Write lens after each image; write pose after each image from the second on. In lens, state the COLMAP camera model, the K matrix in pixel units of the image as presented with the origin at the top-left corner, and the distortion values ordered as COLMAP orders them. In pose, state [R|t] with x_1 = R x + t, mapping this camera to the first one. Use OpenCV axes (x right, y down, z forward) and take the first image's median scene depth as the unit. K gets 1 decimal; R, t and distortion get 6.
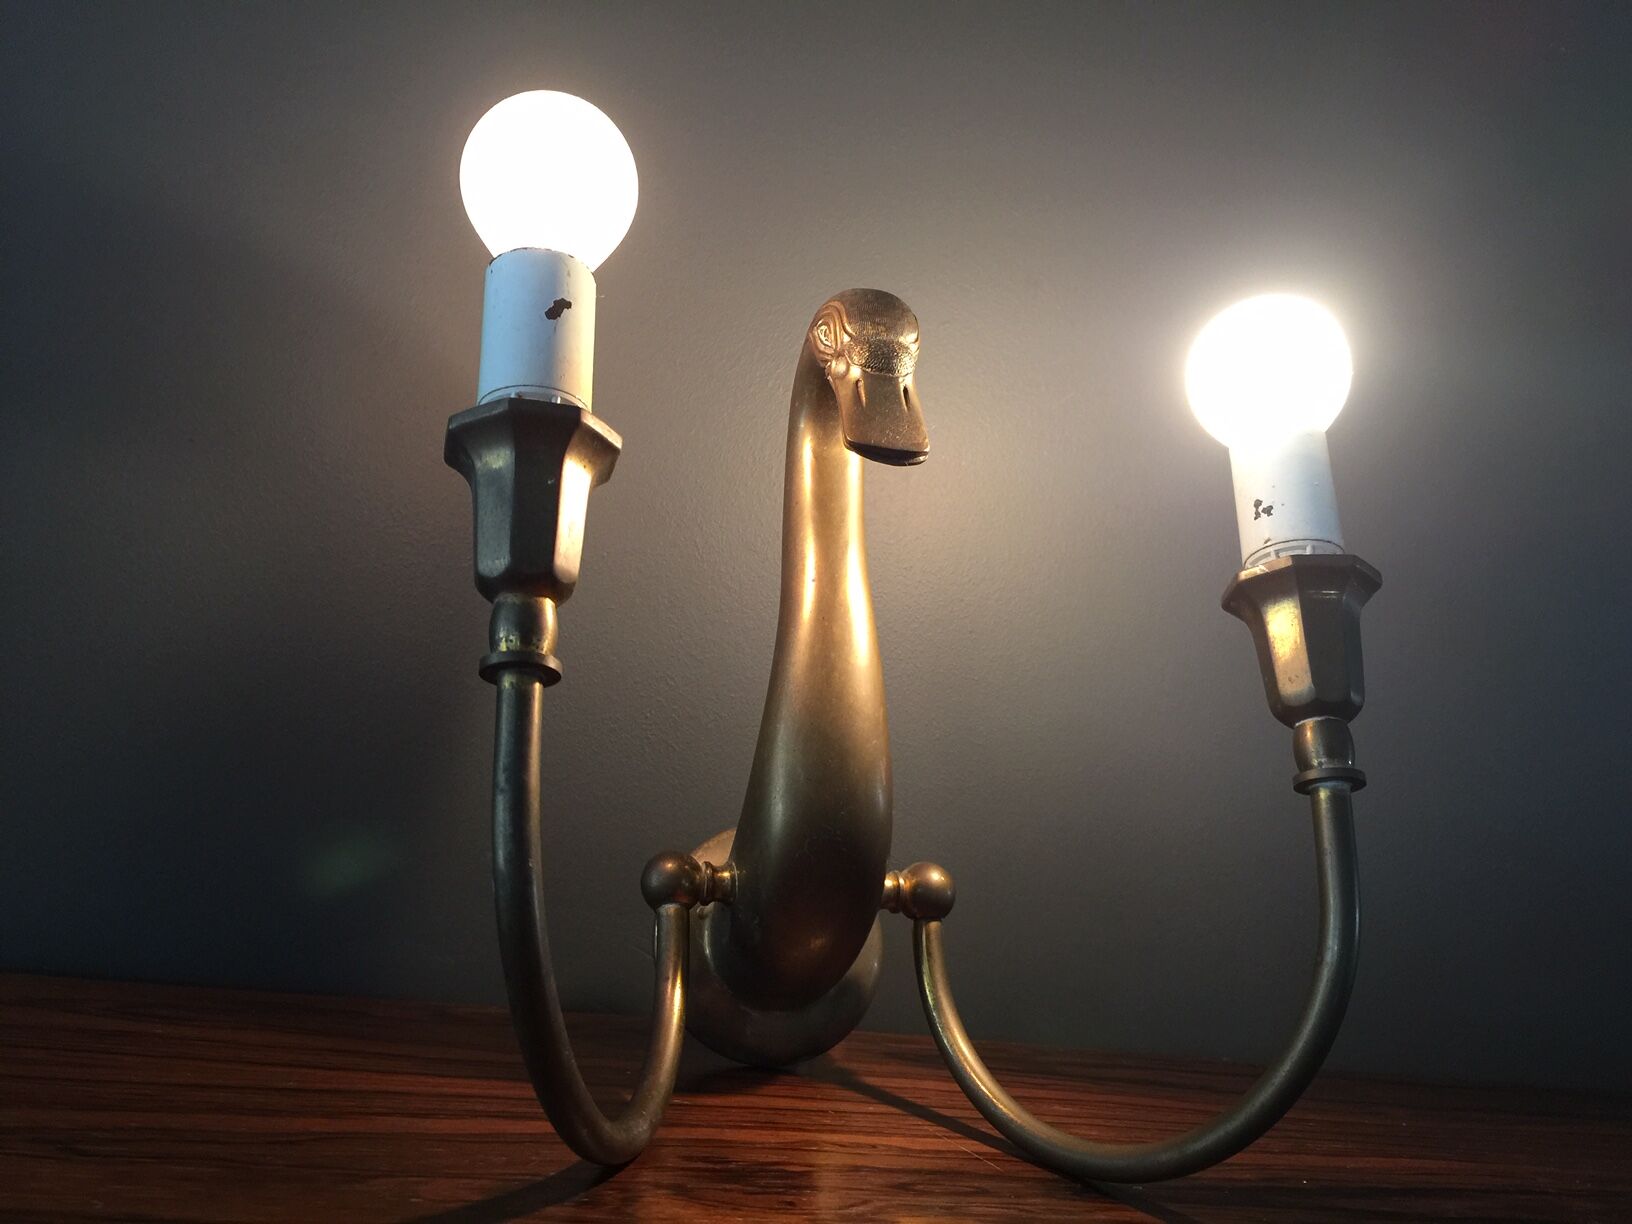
lens RADIAL K [[1411.2, 0, 810.2], [0, 1411.2, 601.8], [0, 0, 1]] dist [0.078728, -0.104437]
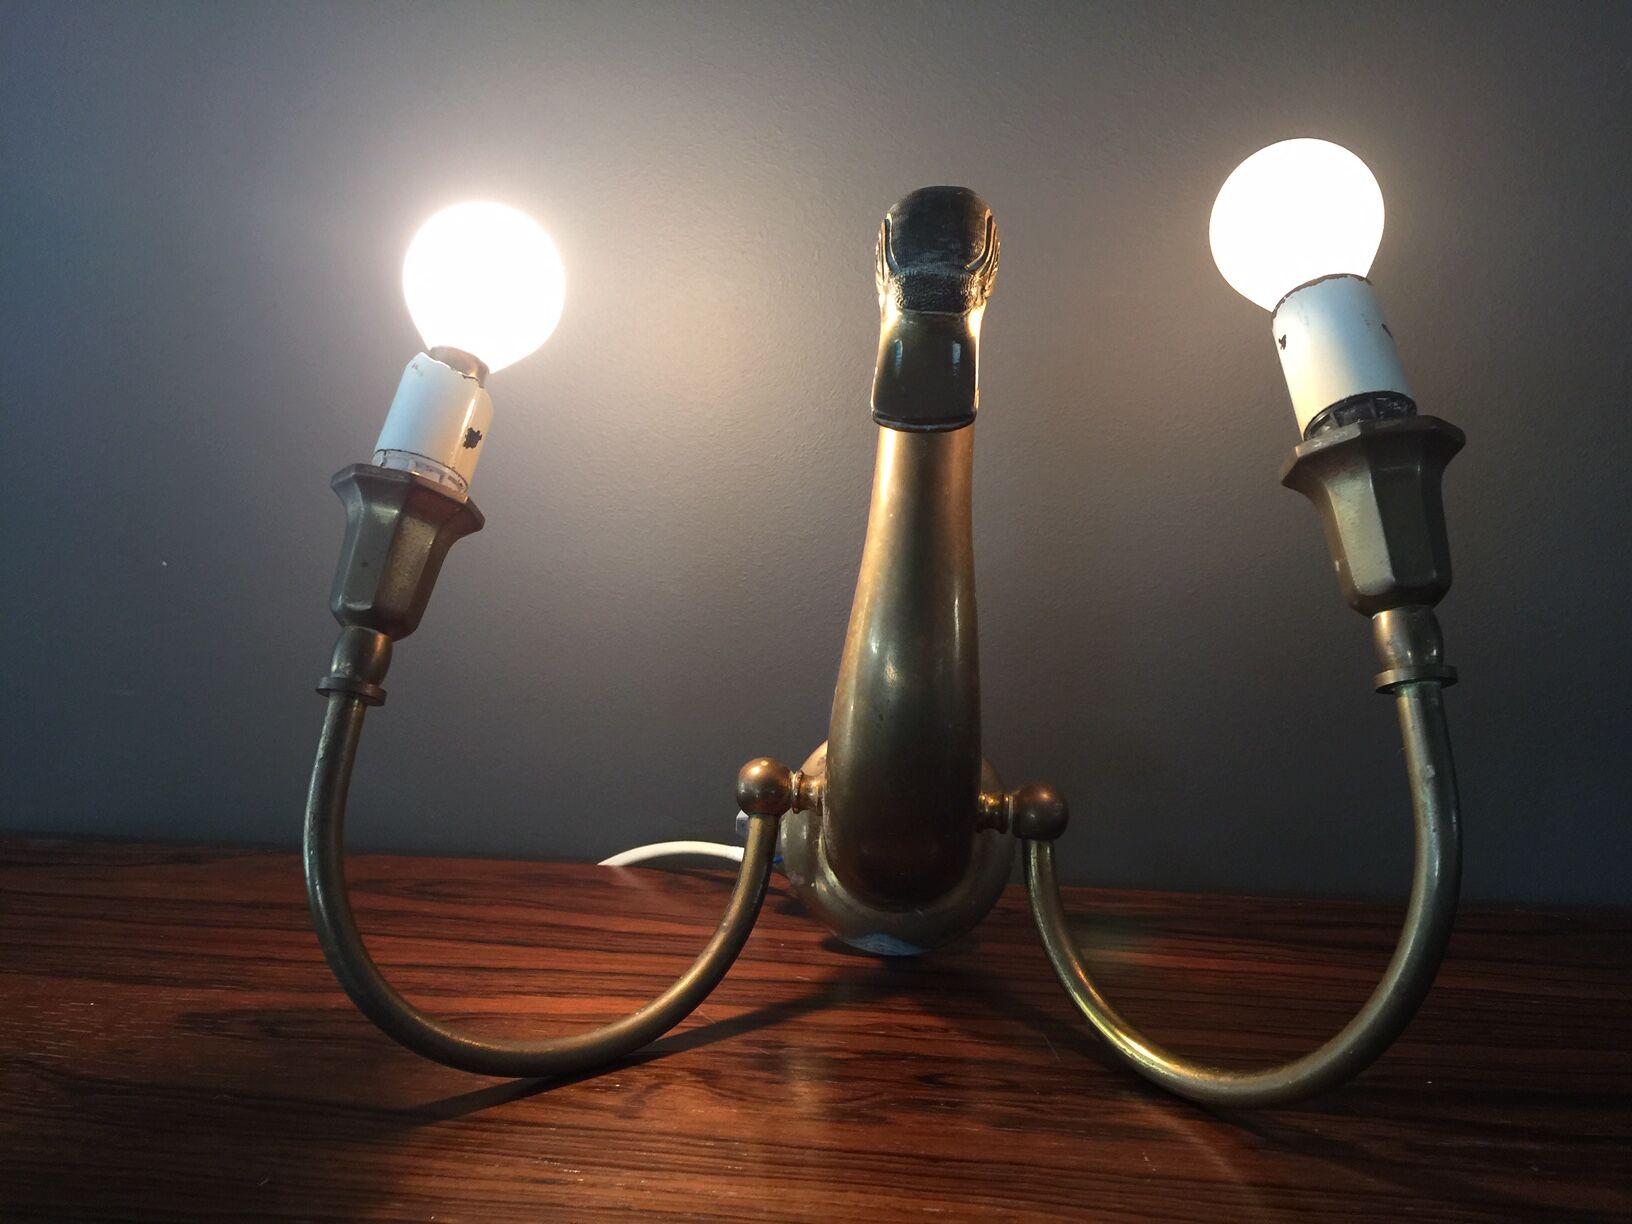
lens RADIAL K [[1411.2, 0, 810.2], [0, 1411.2, 601.8], [0, 0, 1]] dist [0.078728, -0.104437]
pose [[0.896376, -0.077285, -0.436505, 0.442599], [0.154415, 0.977451, 0.144034, -0.101858], [0.415530, -0.196512, 0.888098, 0.072619]]
